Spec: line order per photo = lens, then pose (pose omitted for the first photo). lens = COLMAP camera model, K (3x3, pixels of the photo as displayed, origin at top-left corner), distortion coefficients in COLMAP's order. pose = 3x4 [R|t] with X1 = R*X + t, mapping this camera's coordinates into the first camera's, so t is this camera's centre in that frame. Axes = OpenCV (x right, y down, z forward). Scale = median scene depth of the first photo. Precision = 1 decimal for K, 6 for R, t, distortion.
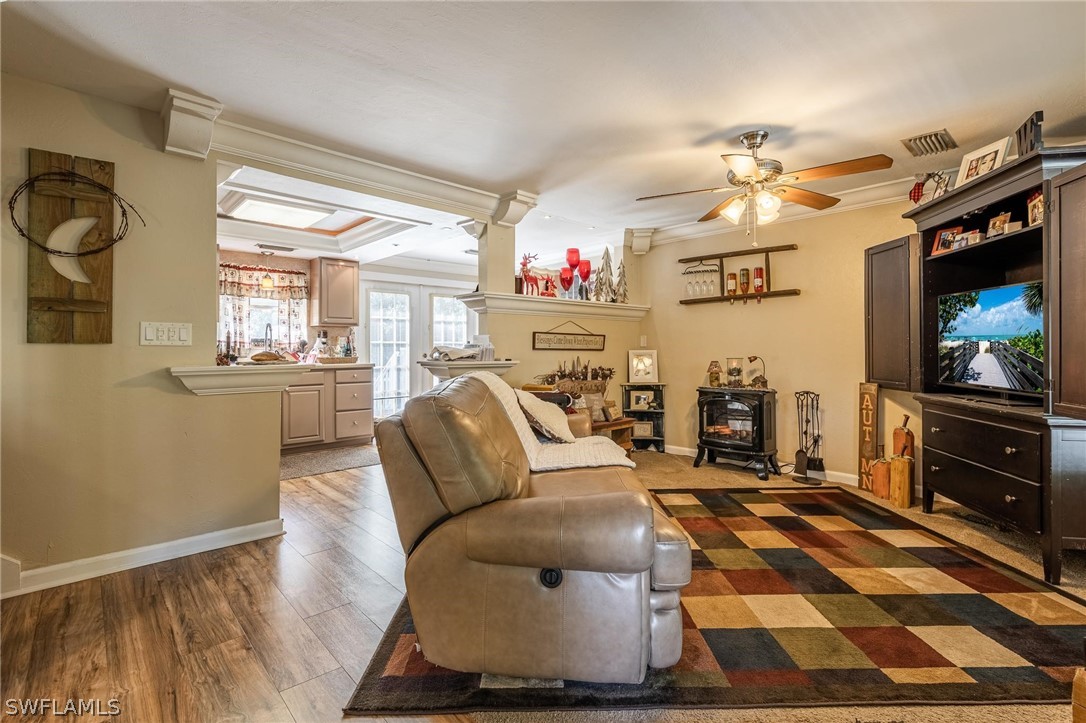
lens RADIAL K [[477.1, 0, 567.8], [0, 477.1, 344.1], [0, 0, 1]] dist [-0.000305, -0.000023]
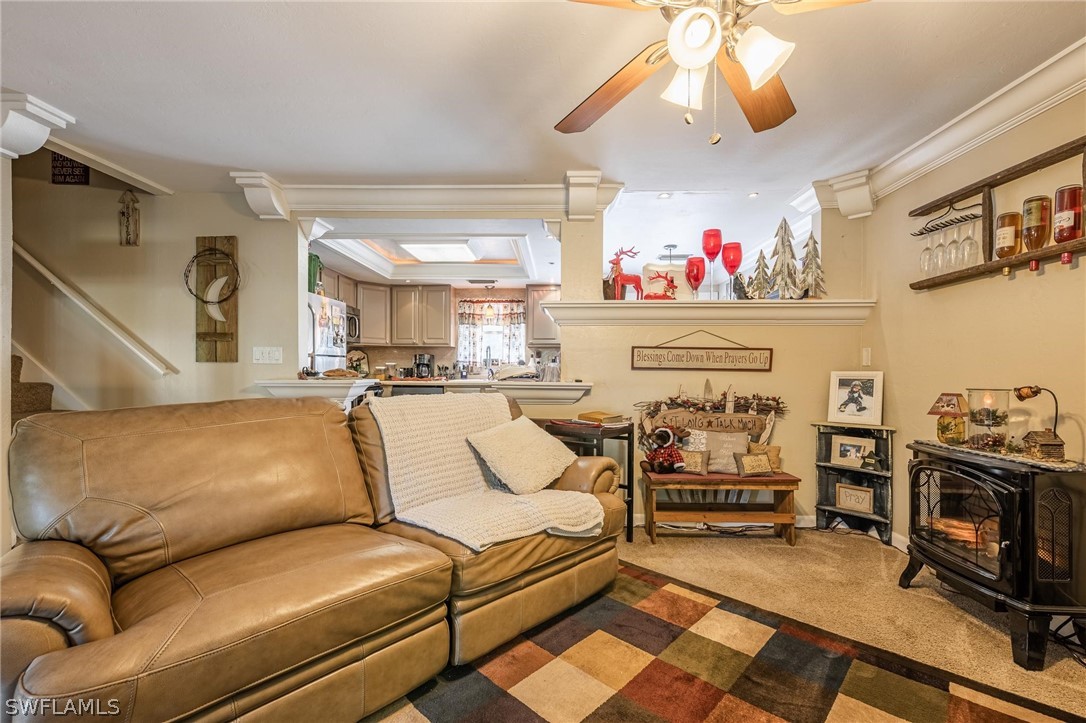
lens RADIAL K [[465.8, 0, 545.3], [0, 465.8, 370.3], [0, 0, 1]] dist [-0.000449, -0.000045]
pose [[0.707768, 0.007081, -0.706410, 0.337747], [0.001731, 0.999929, 0.011757, 0.003898], [0.706443, -0.009544, 0.707706, 0.323115]]
